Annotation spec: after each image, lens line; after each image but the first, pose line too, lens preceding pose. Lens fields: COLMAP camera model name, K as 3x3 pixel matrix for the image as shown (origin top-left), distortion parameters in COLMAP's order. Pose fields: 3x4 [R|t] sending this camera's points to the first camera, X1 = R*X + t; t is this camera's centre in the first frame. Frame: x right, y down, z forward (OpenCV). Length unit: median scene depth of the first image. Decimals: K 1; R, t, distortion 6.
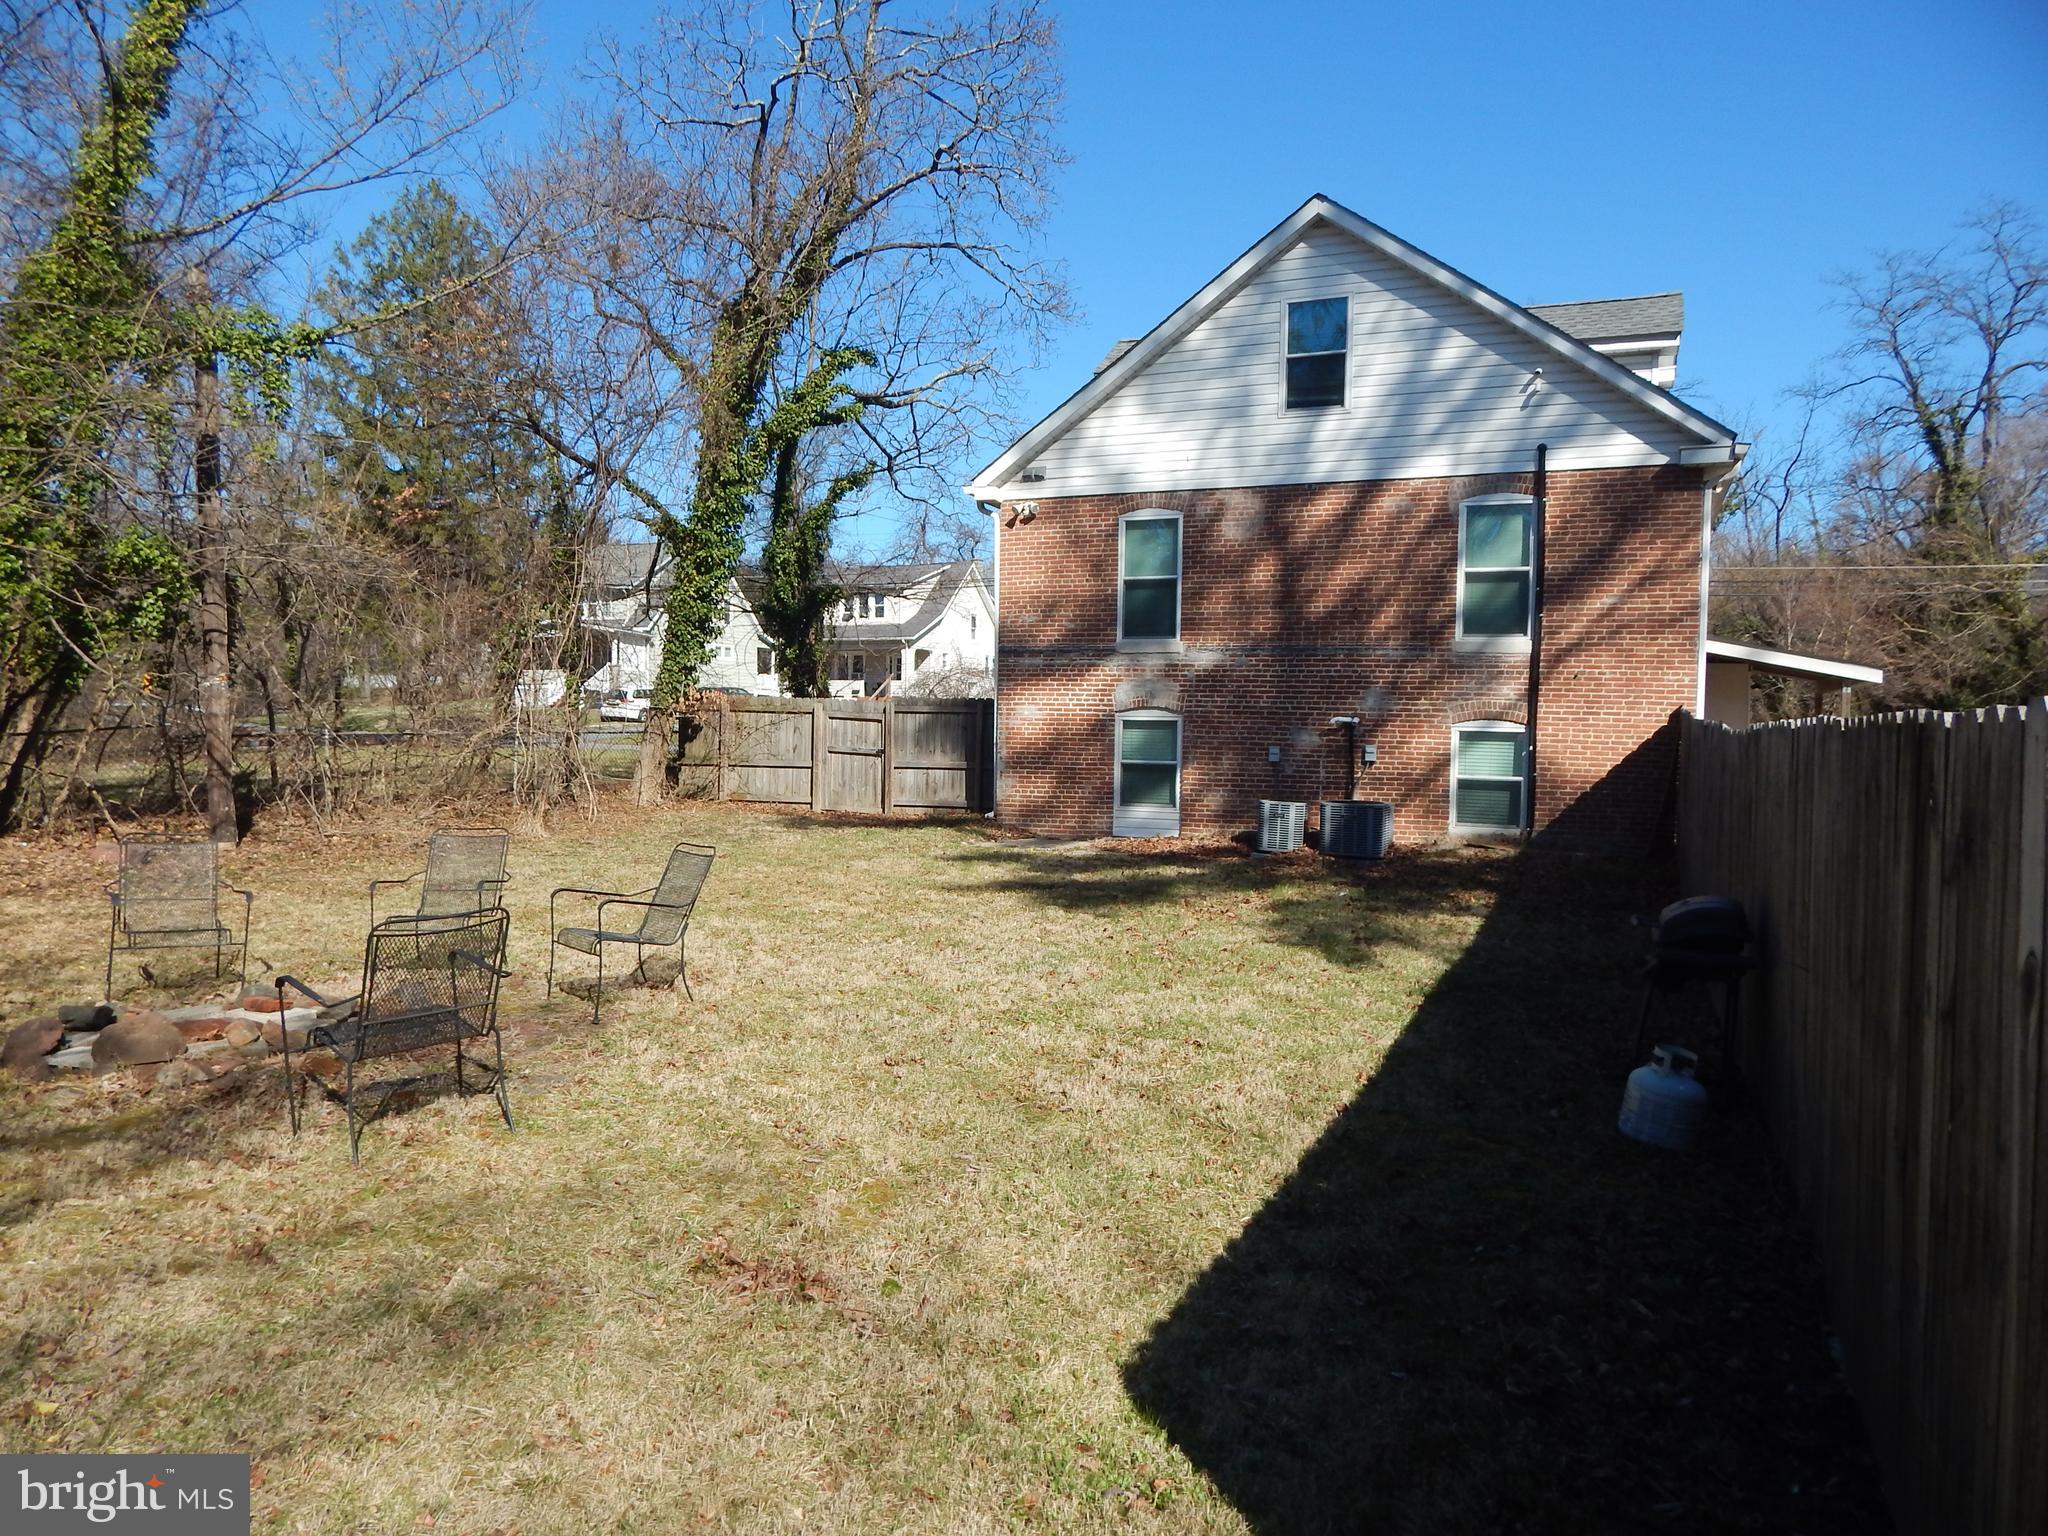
lens RADIAL K [[1321.6, 0, 1026.2], [0, 1321.6, 796.8], [0, 0, 1]] dist [0.166354, -0.000390]
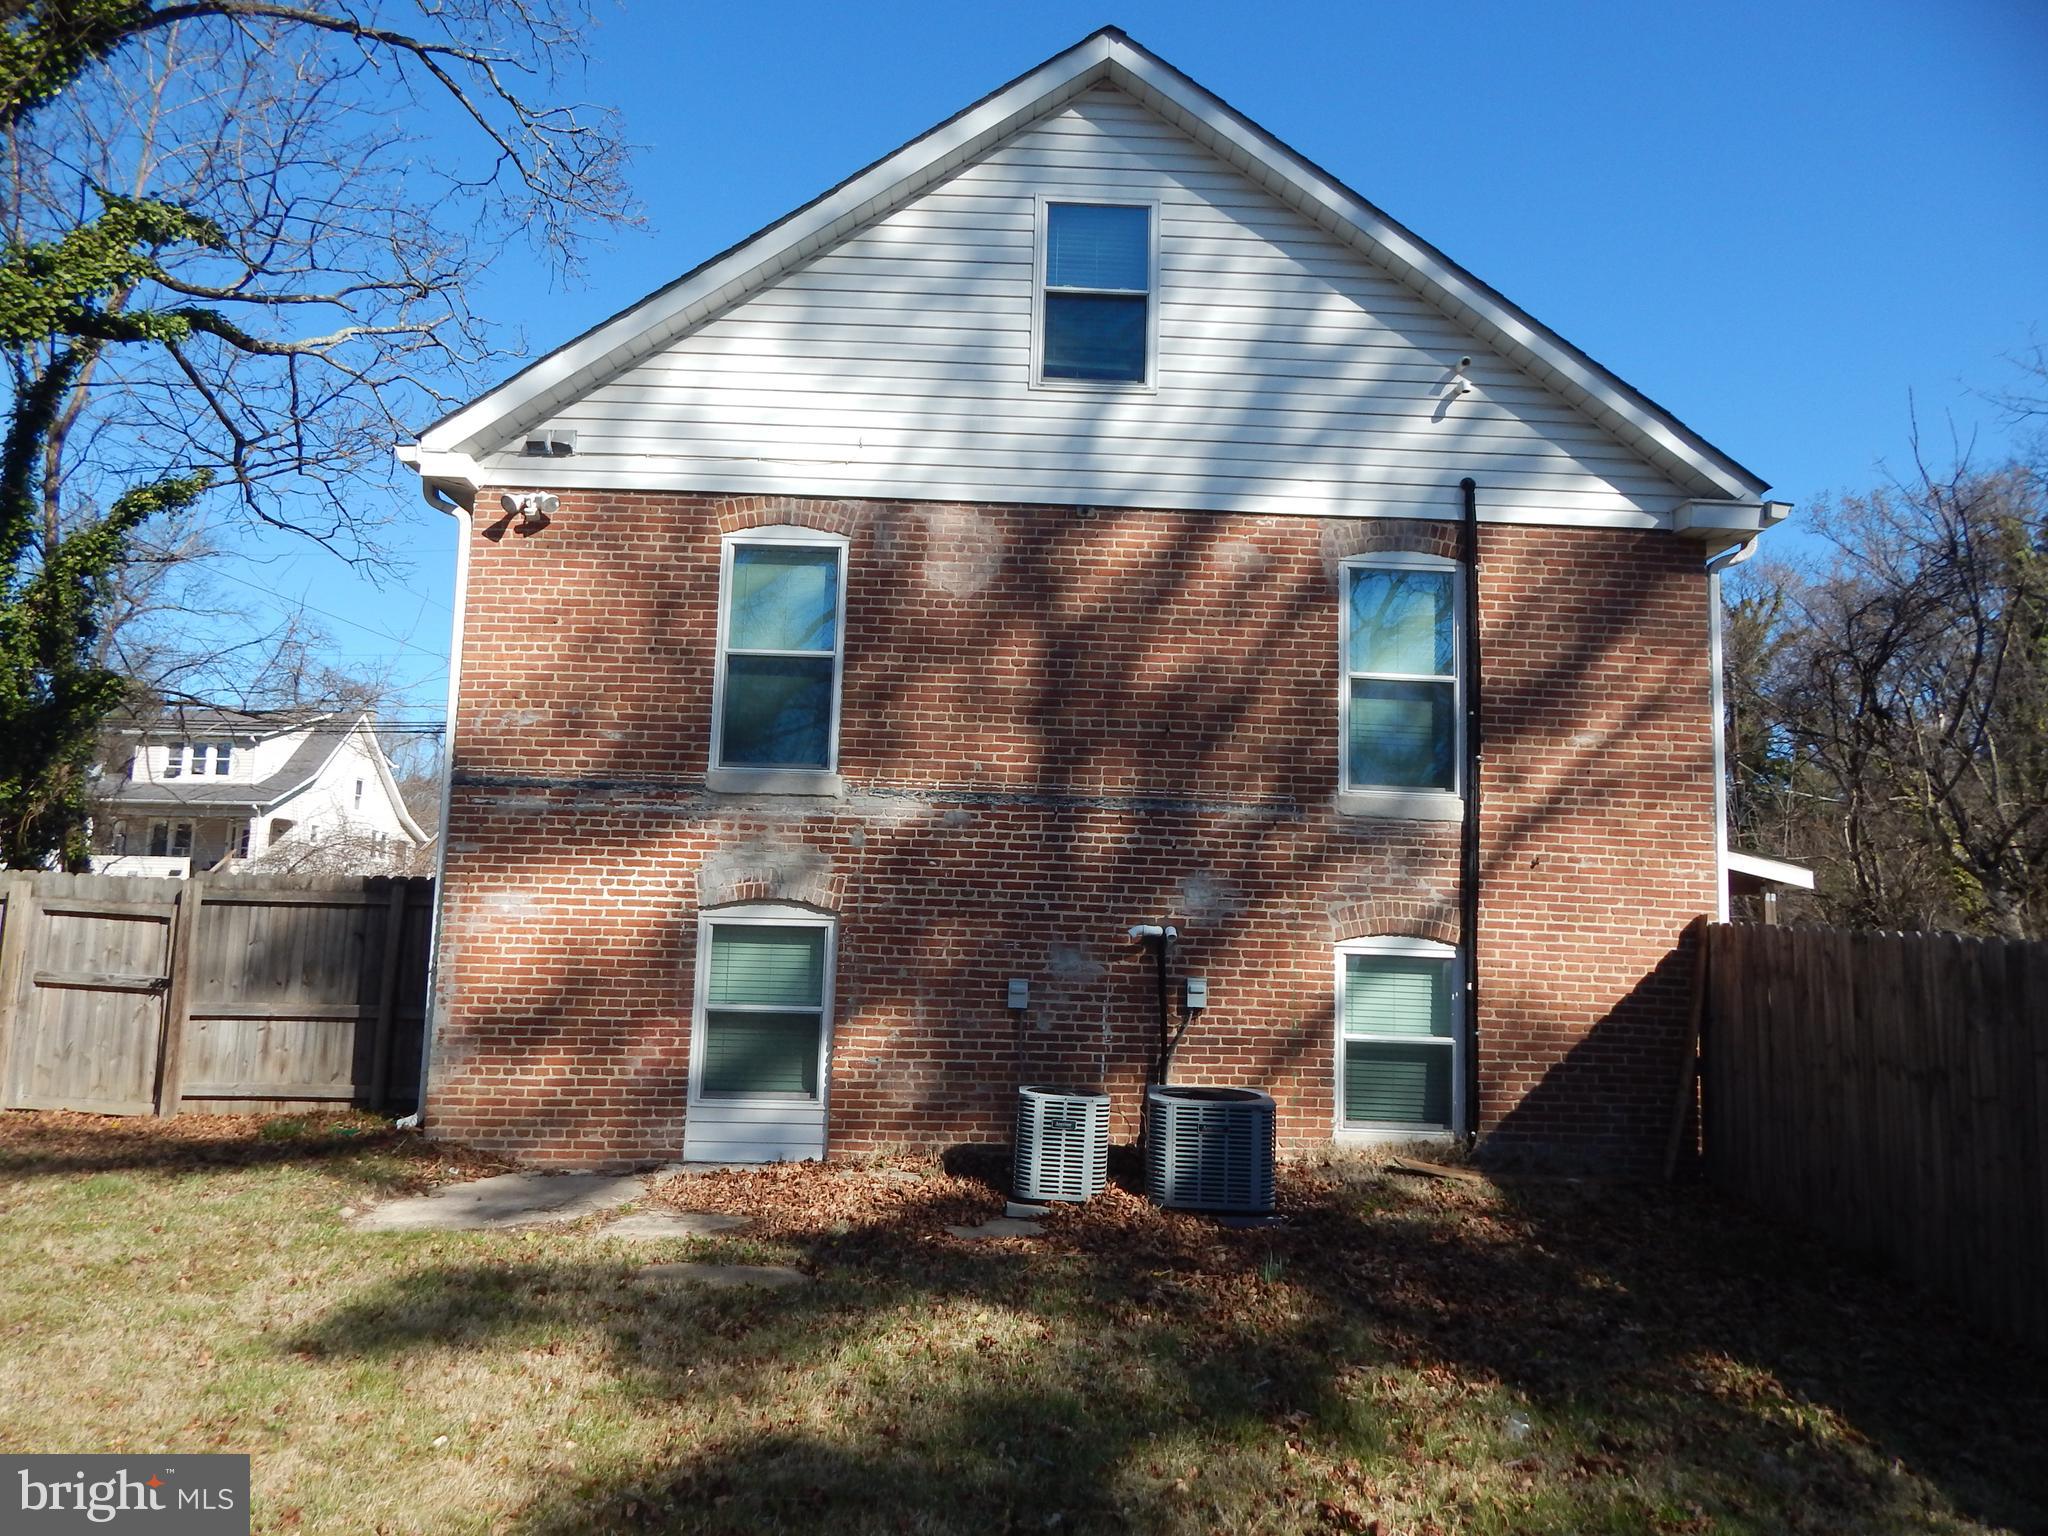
lens RADIAL K [[1344.9, 0, 1012.5], [0, 1344.9, 760.7], [0, 0, 1]] dist [0.003889, -0.001564]
pose [[0.913296, 0.057625, 0.403200, -0.035280], [0.012240, 0.985611, -0.168587, -0.033576], [-0.407113, 0.158905, 0.899449, 0.507167]]
